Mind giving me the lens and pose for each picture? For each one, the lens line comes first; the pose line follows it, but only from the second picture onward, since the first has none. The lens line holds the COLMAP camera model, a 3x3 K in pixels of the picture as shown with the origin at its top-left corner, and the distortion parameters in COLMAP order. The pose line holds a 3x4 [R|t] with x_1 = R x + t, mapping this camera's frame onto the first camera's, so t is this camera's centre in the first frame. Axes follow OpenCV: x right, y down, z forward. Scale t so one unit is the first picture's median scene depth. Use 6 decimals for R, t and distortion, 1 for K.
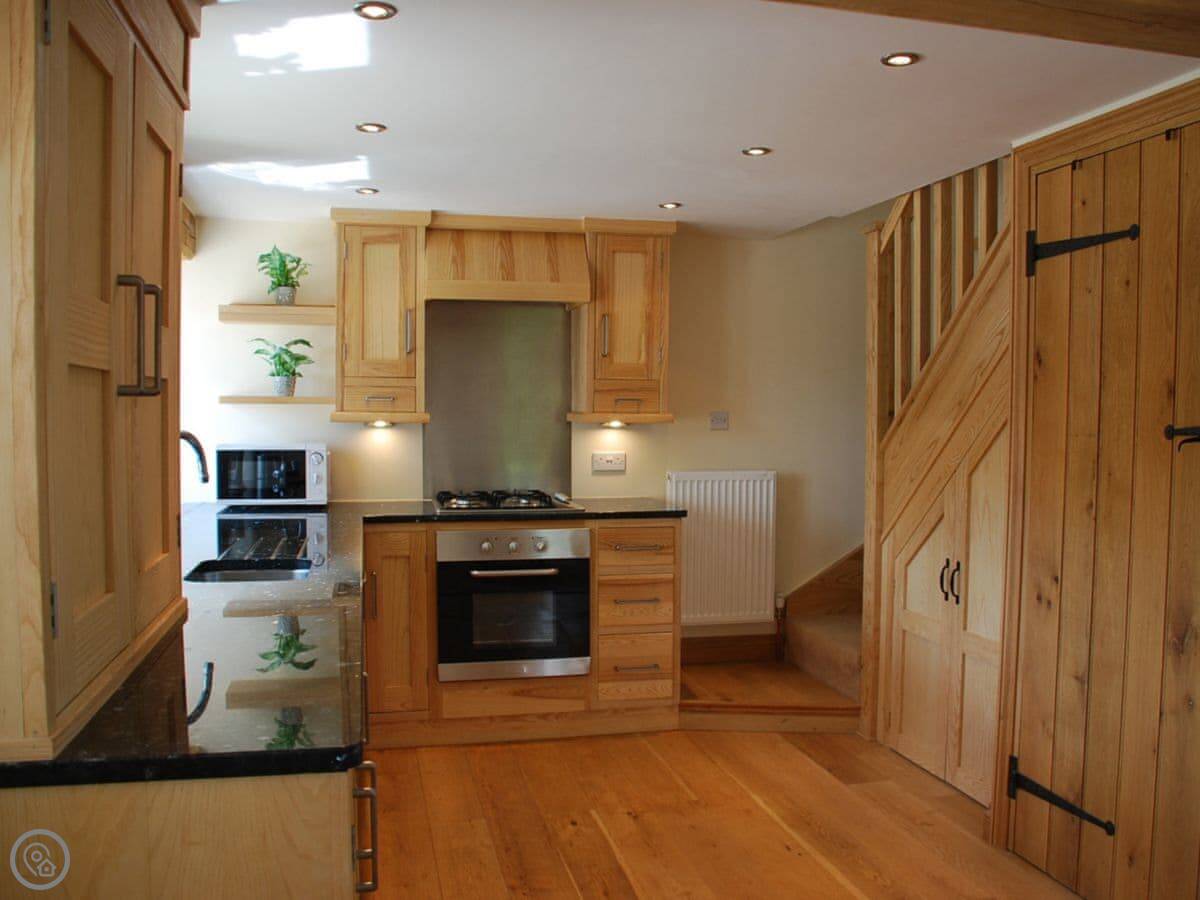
lens RADIAL K [[1066.6, 0, 598.9], [0, 1066.6, 456.0], [0, 0, 1]] dist [-0.145799, 0.012420]
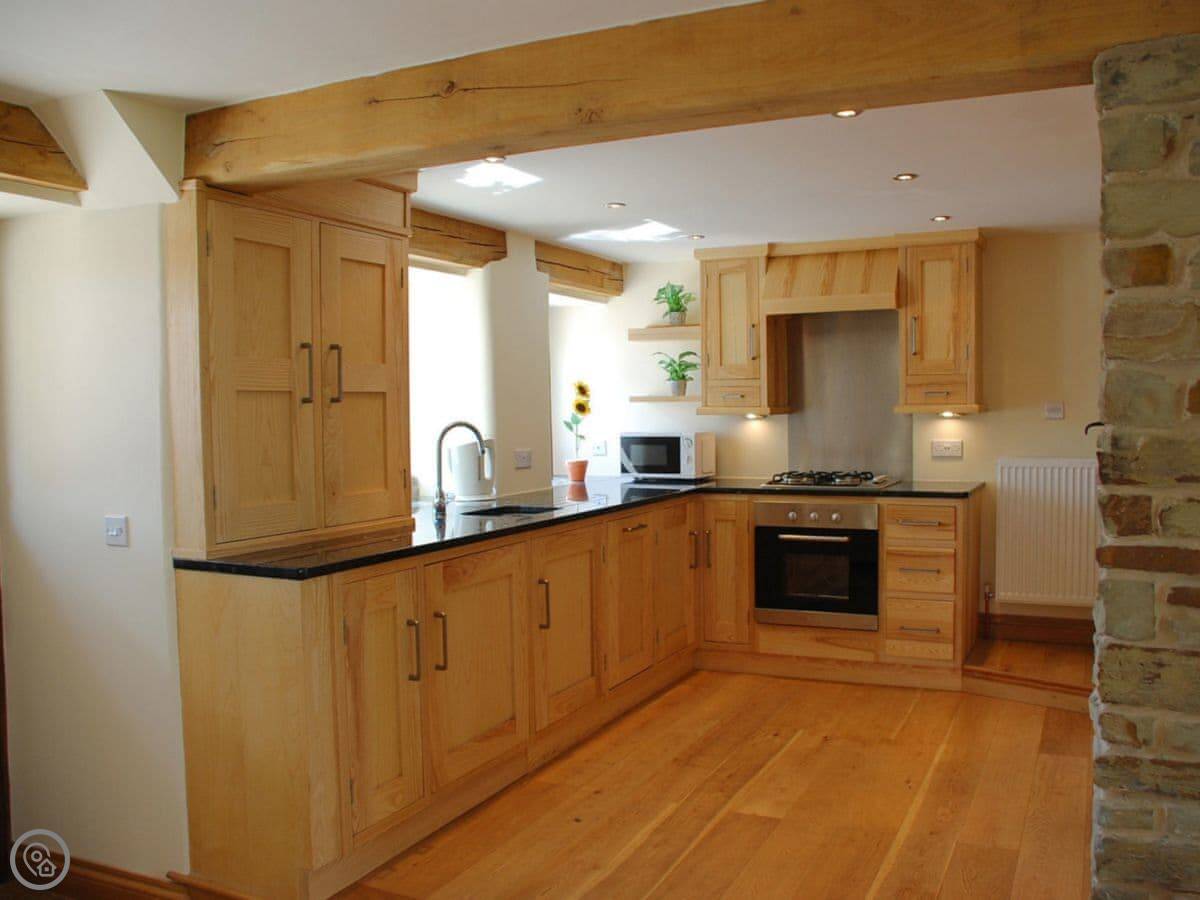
lens RADIAL K [[1066.6, 0, 601.2], [0, 1066.6, 446.9], [0, 0, 1]] dist [-0.145799, 0.012420]
pose [[0.764417, 0.007412, -0.644679, 0.491504], [-0.009189, 0.999958, 0.000602, 0.007078], [0.644656, 0.005464, 0.764453, -0.072536]]
